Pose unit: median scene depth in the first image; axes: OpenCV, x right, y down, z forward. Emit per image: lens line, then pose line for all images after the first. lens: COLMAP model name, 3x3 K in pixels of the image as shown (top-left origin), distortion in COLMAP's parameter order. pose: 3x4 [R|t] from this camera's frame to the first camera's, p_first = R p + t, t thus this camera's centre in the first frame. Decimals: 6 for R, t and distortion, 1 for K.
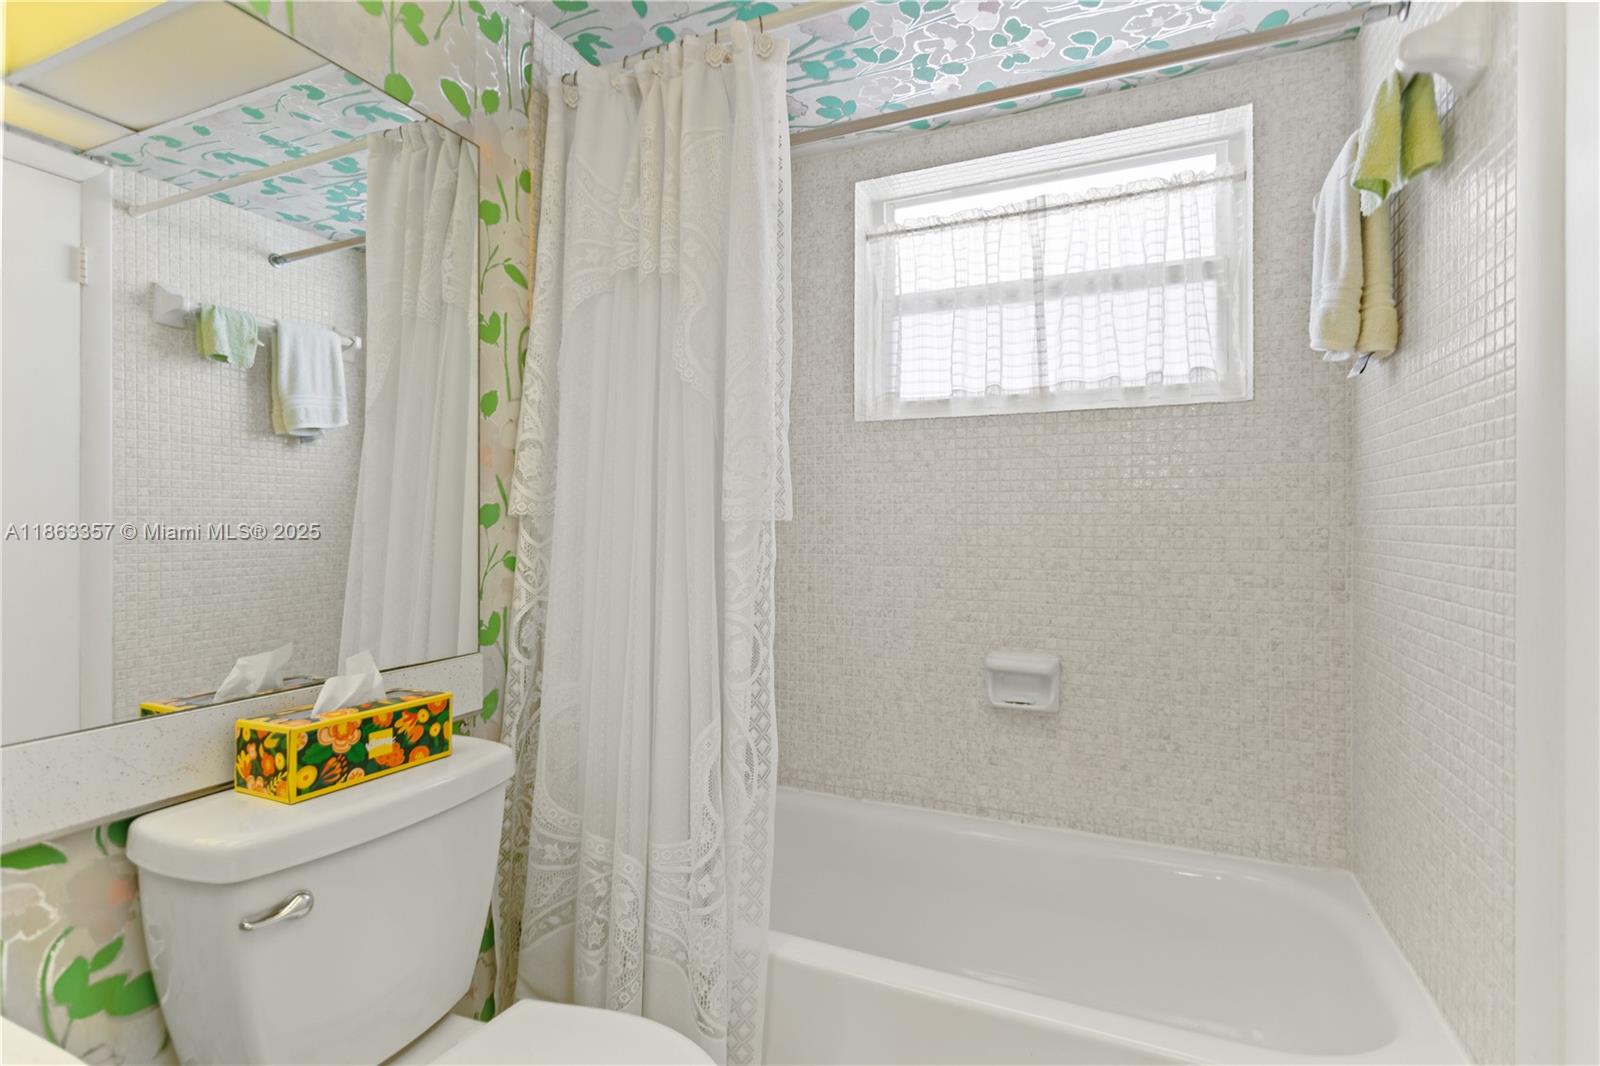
lens RADIAL K [[800.9, 0, 799.0], [0, 800.9, 528.9], [0, 0, 1]] dist [0.001339, 0.002172]
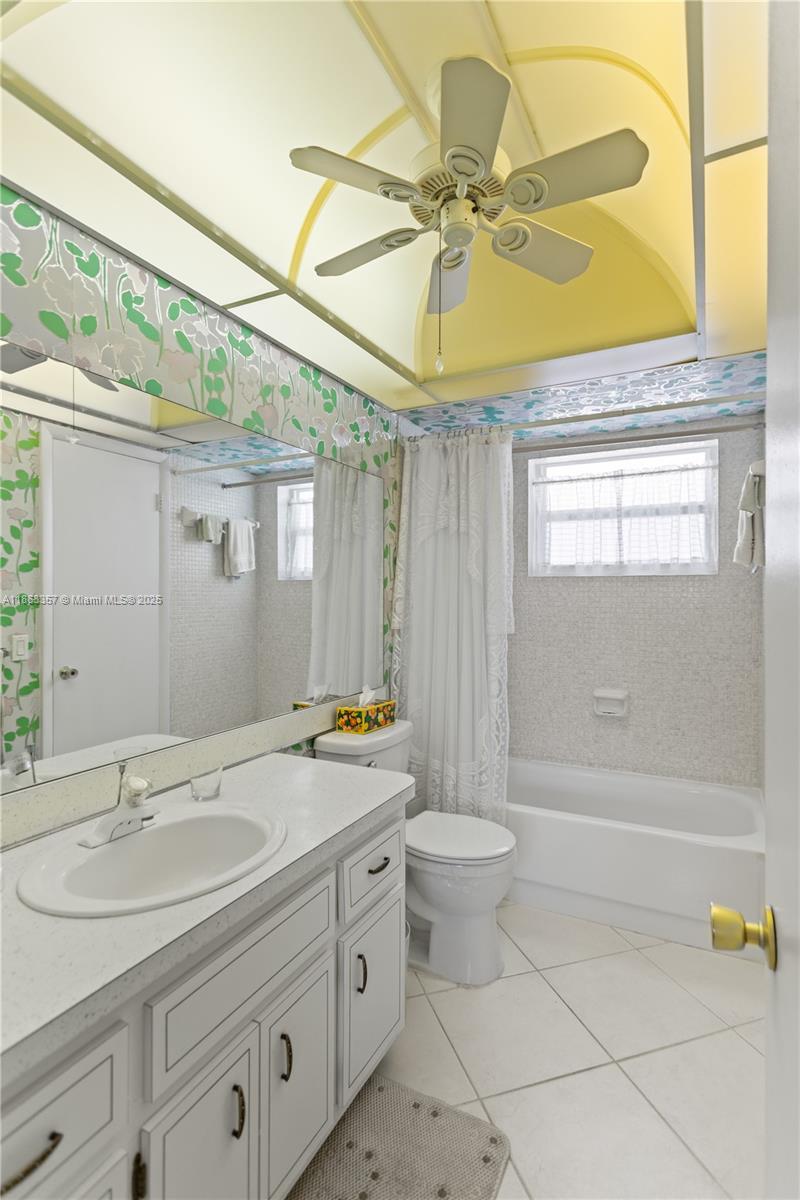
lens RADIAL K [[600.6, 0, 405.1], [0, 600.6, 602.5], [0, 0, 1]] dist [0.001339, 0.002172]
pose [[0.998286, 0.001917, -0.058496, -0.194013], [-0.001583, 0.999982, 0.005758, -0.094631], [0.058506, -0.005655, 0.998271, -0.699666]]
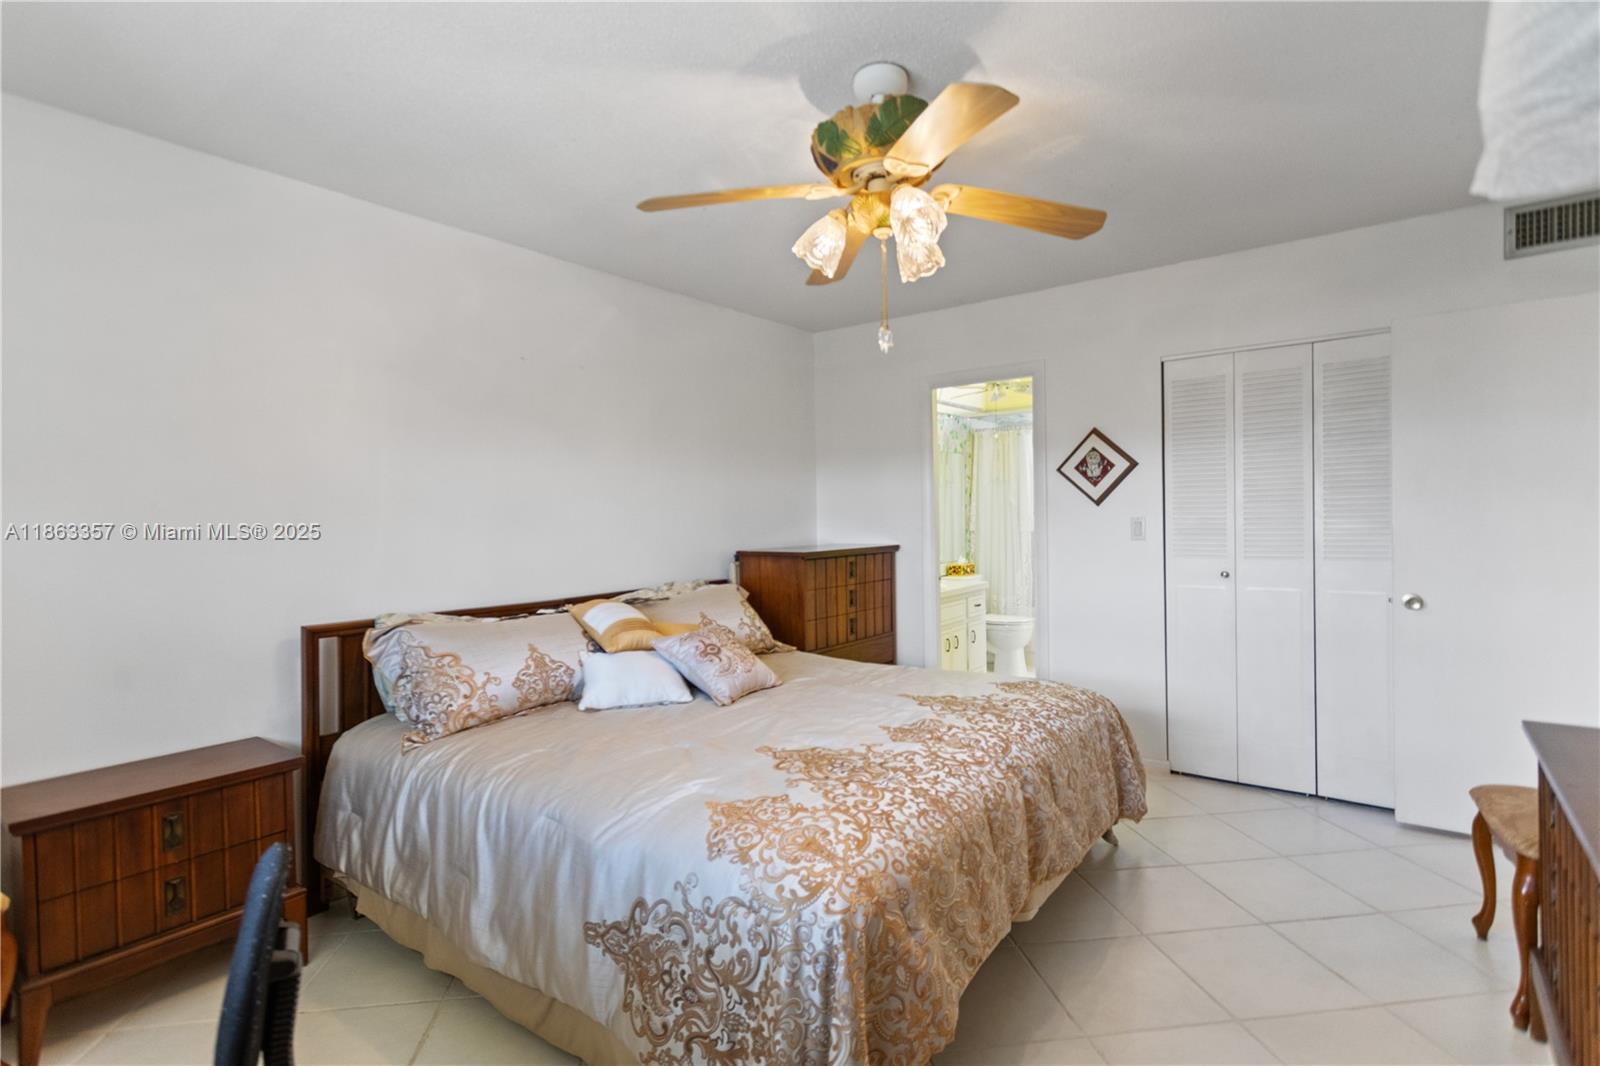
lens RADIAL K [[800.9, 0, 801.8], [0, 800.9, 530.3], [0, 0, 1]] dist [0.001339, 0.002172]
pose [[0.974904, -0.015429, -0.222092, -0.250015], [0.018984, 0.999723, 0.013879, -0.091718], [0.221816, -0.017746, 0.974927, -3.288931]]
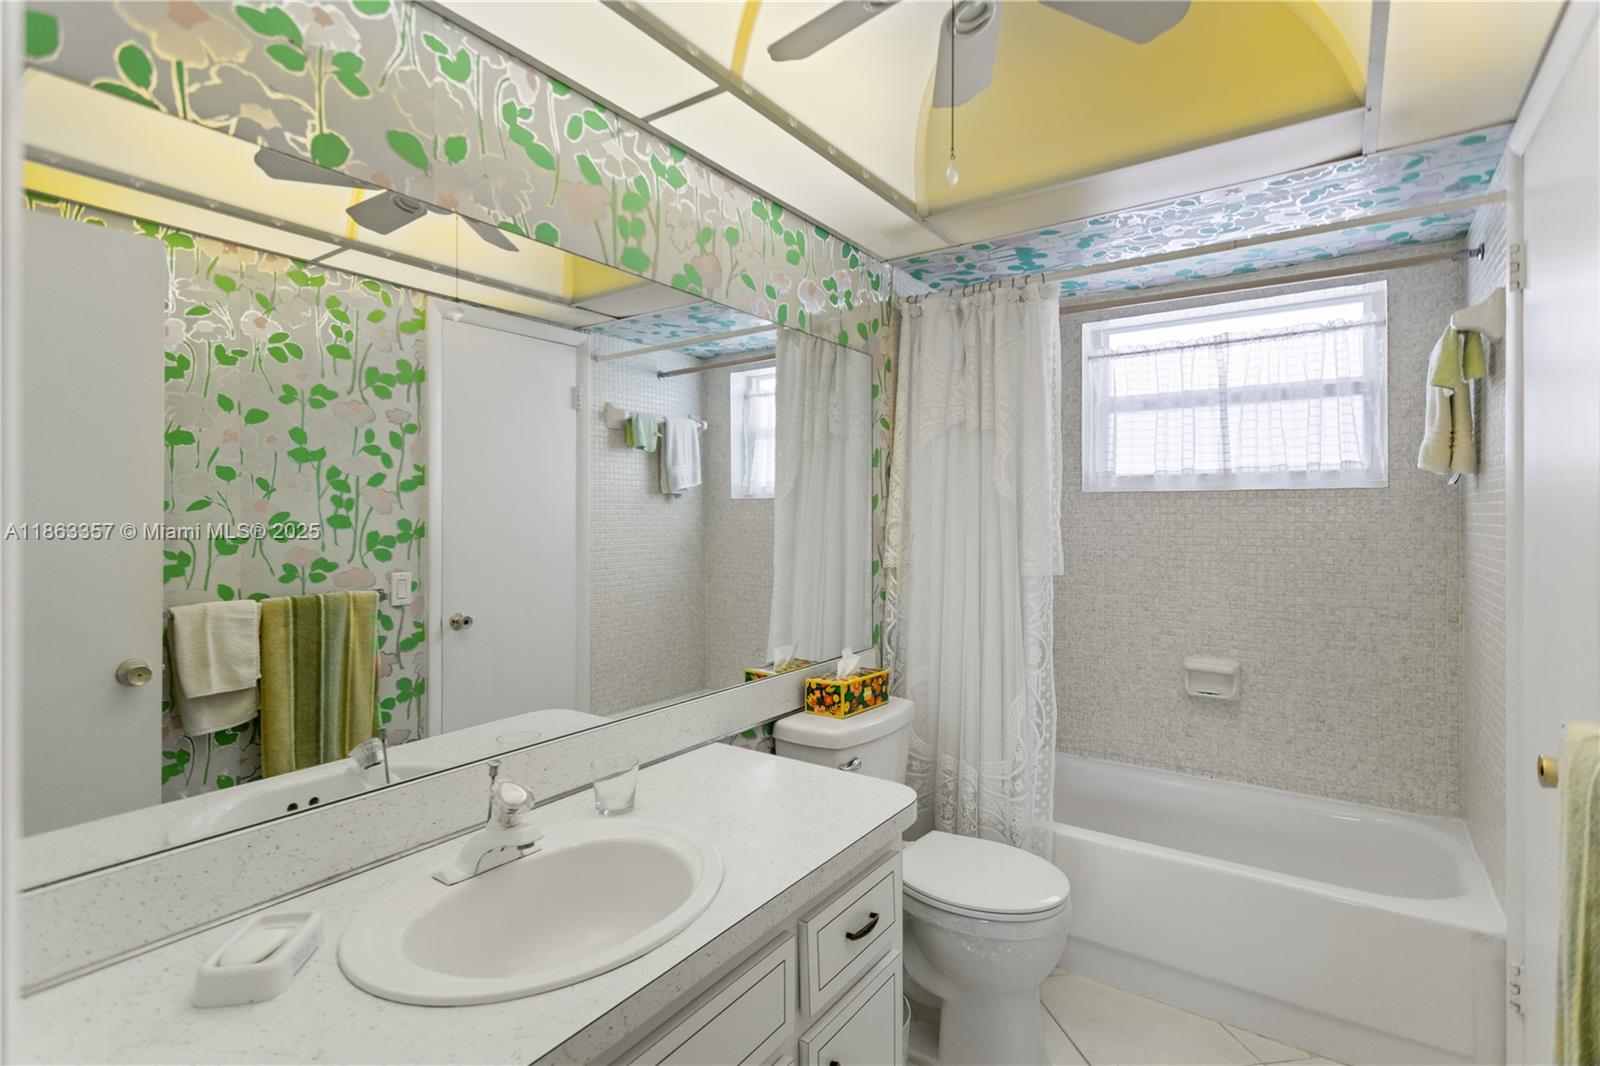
lens RADIAL K [[800.9, 0, 787.0], [0, 800.9, 519.6], [0, 0, 1]] dist [0.001339, 0.002172]
pose [[0.979220, -0.000482, -0.202798, -0.195185], [-0.000273, 0.999993, -0.003699, -0.099370], [0.202798, 0.003677, 0.979214, -0.626646]]
